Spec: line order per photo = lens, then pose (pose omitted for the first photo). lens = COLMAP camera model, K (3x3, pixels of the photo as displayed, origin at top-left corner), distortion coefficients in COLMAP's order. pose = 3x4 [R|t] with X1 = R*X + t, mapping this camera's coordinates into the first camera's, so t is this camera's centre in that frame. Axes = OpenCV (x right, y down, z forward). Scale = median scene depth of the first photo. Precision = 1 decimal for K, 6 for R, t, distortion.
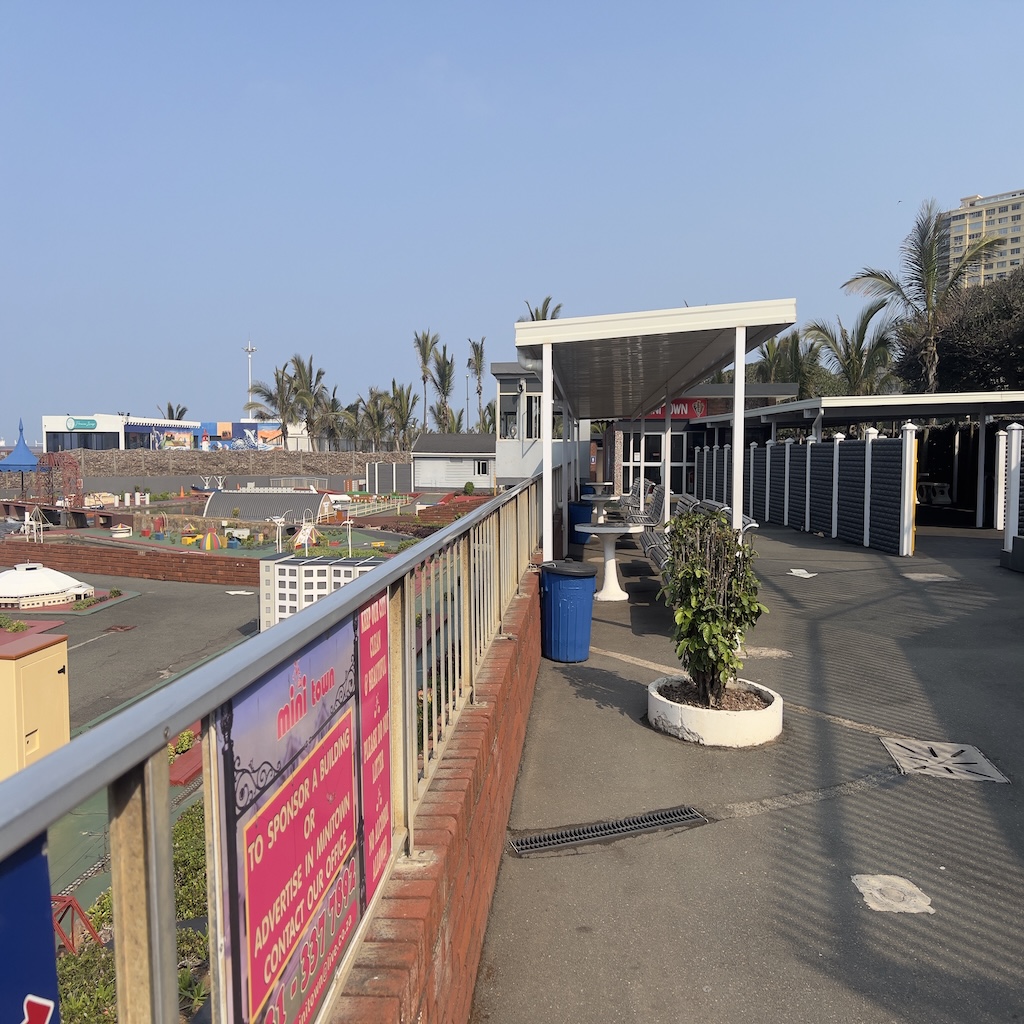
lens RADIAL K [[773.2, 0, 509.3], [0, 773.2, 510.5], [0, 0, 1]] dist [0.072794, -0.073525]
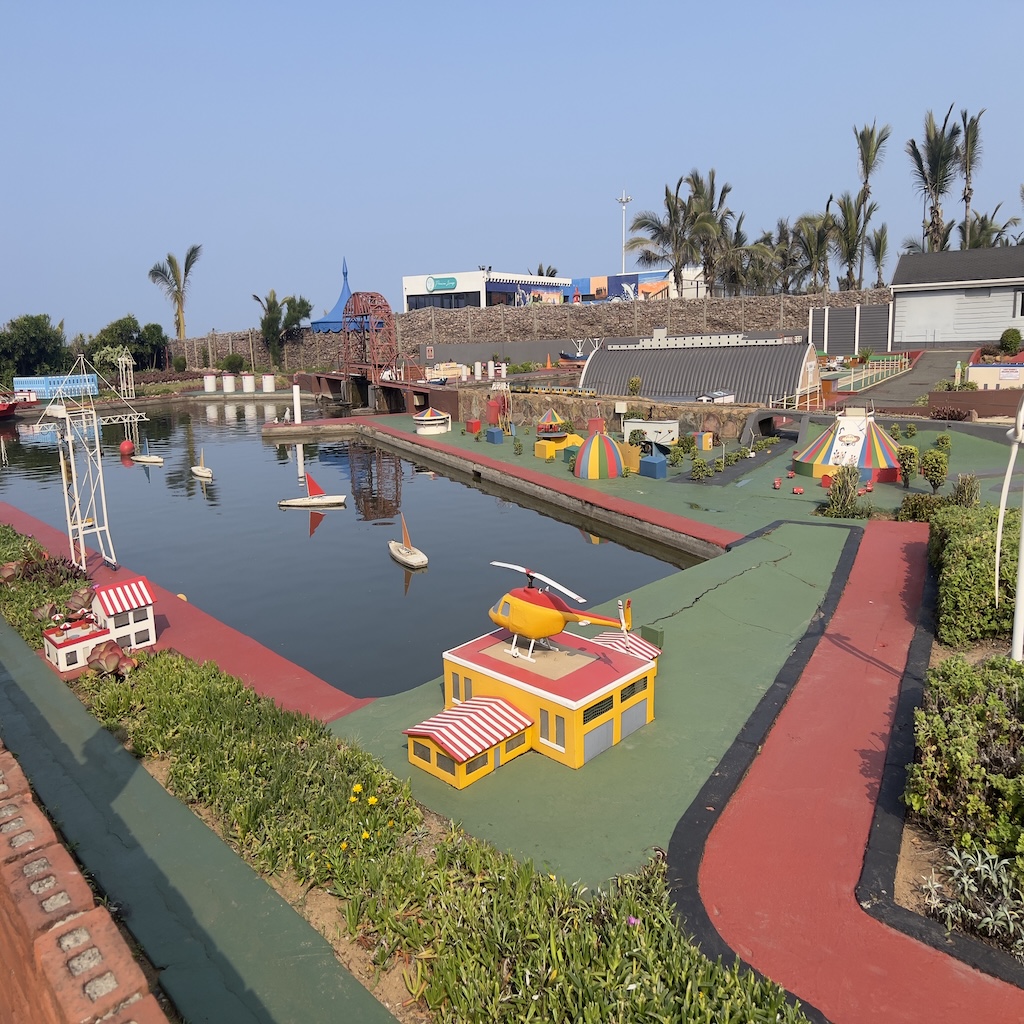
lens RADIAL K [[773.2, 0, 509.3], [0, 773.2, 510.5], [0, 0, 1]] dist [0.072794, -0.073525]
pose [[0.898984, 0.060537, -0.433779, -0.148596], [0.007309, 0.988190, 0.153057, 0.003982], [0.437921, -0.140767, 0.887924, 0.370703]]
